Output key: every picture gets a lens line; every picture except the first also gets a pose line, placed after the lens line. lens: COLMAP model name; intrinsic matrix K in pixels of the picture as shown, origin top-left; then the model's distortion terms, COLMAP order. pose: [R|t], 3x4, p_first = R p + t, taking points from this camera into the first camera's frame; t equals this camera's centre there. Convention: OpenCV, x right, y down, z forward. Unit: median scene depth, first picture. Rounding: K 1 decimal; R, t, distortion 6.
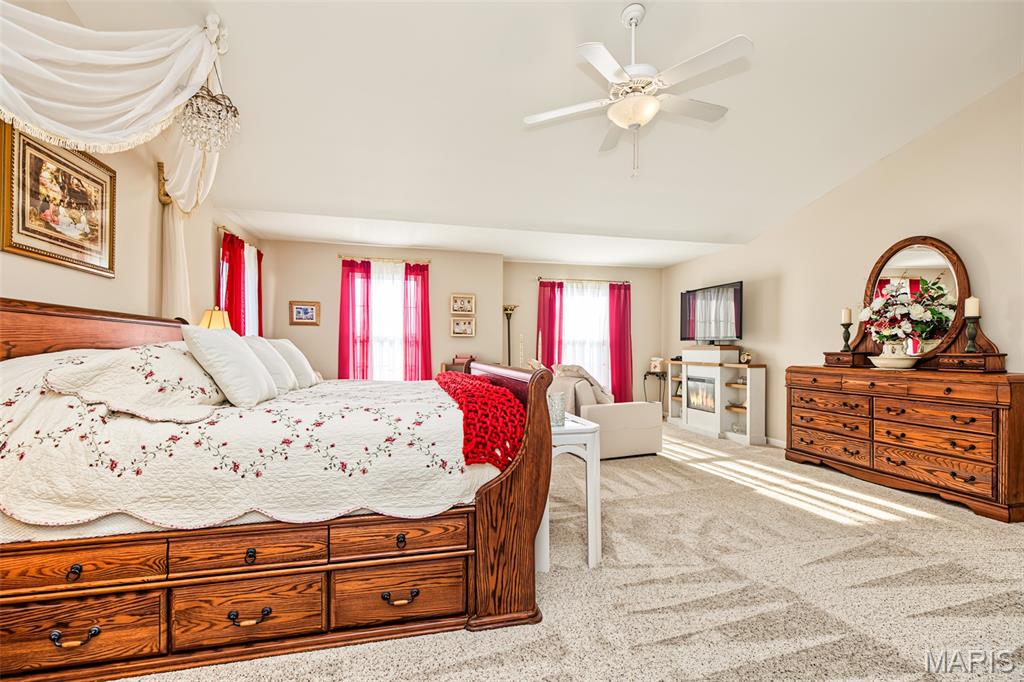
lens RADIAL K [[455.3, 0, 509.3], [0, 455.3, 348.2], [0, 0, 1]] dist [0.006857, -0.000132]
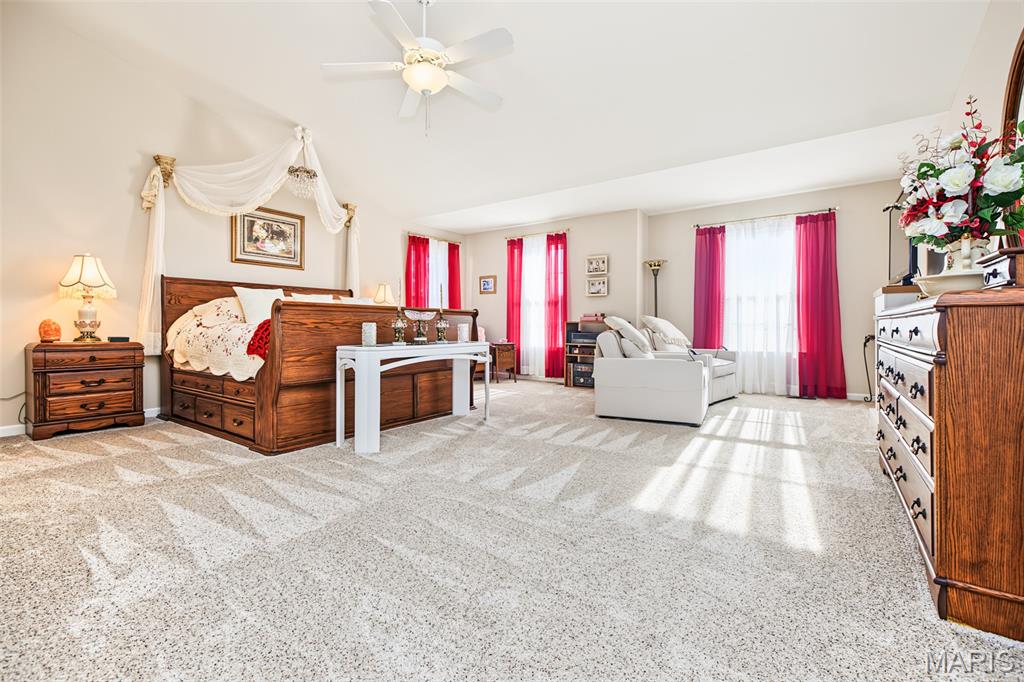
lens RADIAL K [[437.8, 0, 512.1], [0, 437.8, 336.0], [0, 0, 1]] dist [0.003533, -0.000437]
pose [[0.660608, 0.011957, -0.750636, 0.552129], [0.006296, 0.999750, 0.021467, 0.045513], [0.750705, -0.018908, 0.660367, 0.195460]]
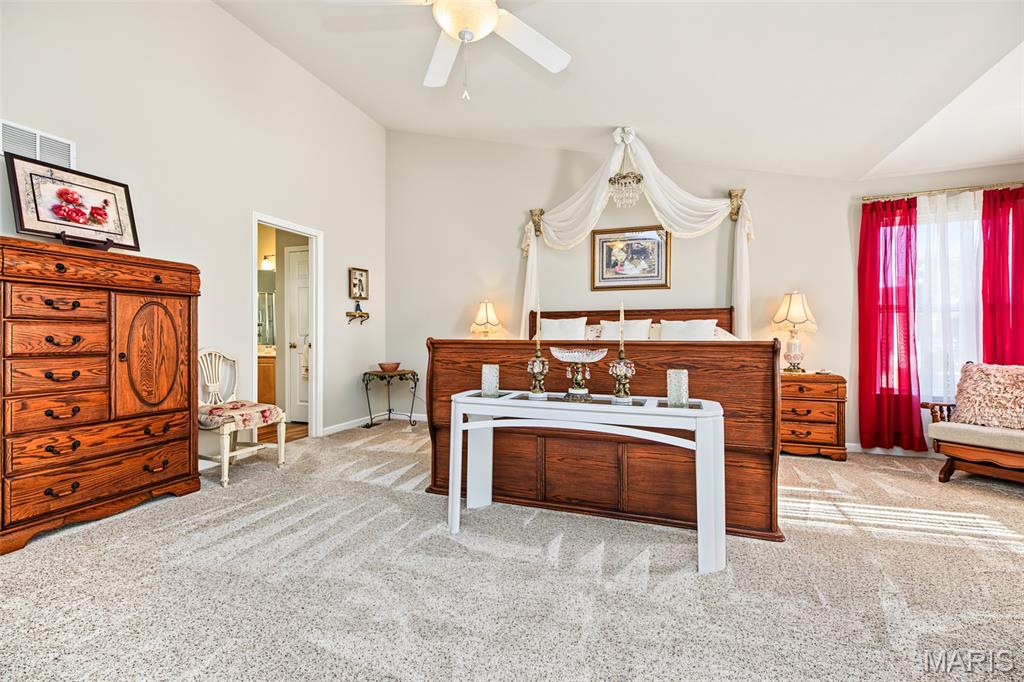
lens RADIAL K [[441.8, 0, 512.0], [0, 441.8, 341.0], [0, 0, 1]] dist [0.001042, -0.000088]
pose [[-0.543075, 0.000137, -0.839684, 0.381464], [0.000320, 1.000000, -0.000044, 0.017591], [0.839684, -0.000293, -0.543075, 0.658247]]
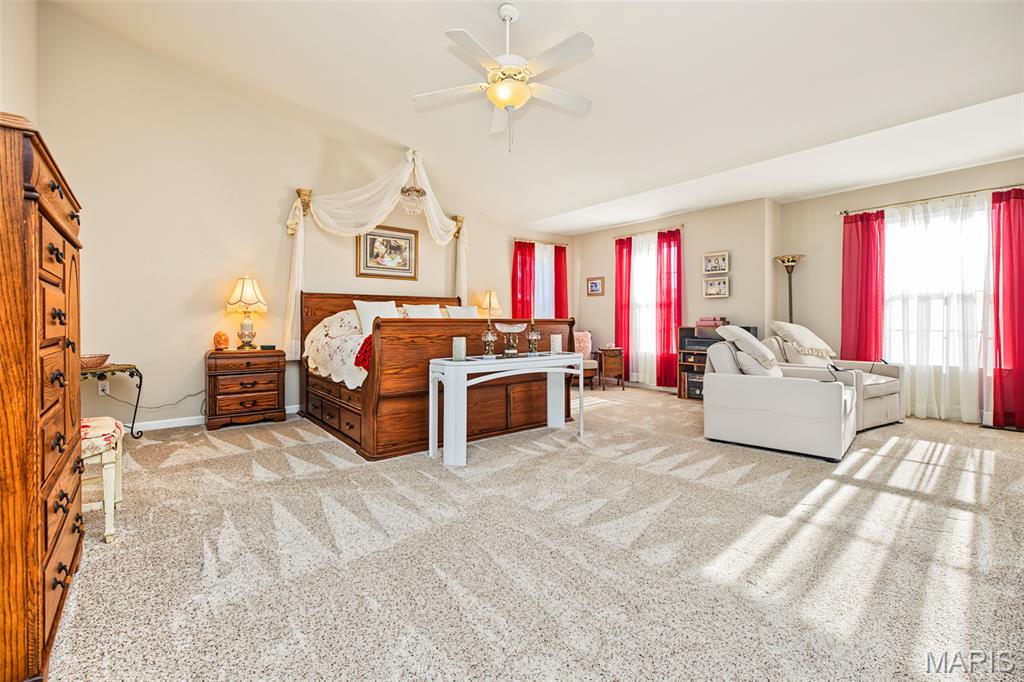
lens RADIAL K [[440.0, 0, 511.8], [0, 440.0, 326.1], [0, 0, 1]] dist [0.002812, -0.000541]
pose [[0.430778, 0.002887, -0.902453, 0.562280], [0.010313, 0.999914, 0.008121, 0.022353], [0.902399, -0.012806, 0.430711, 0.239235]]
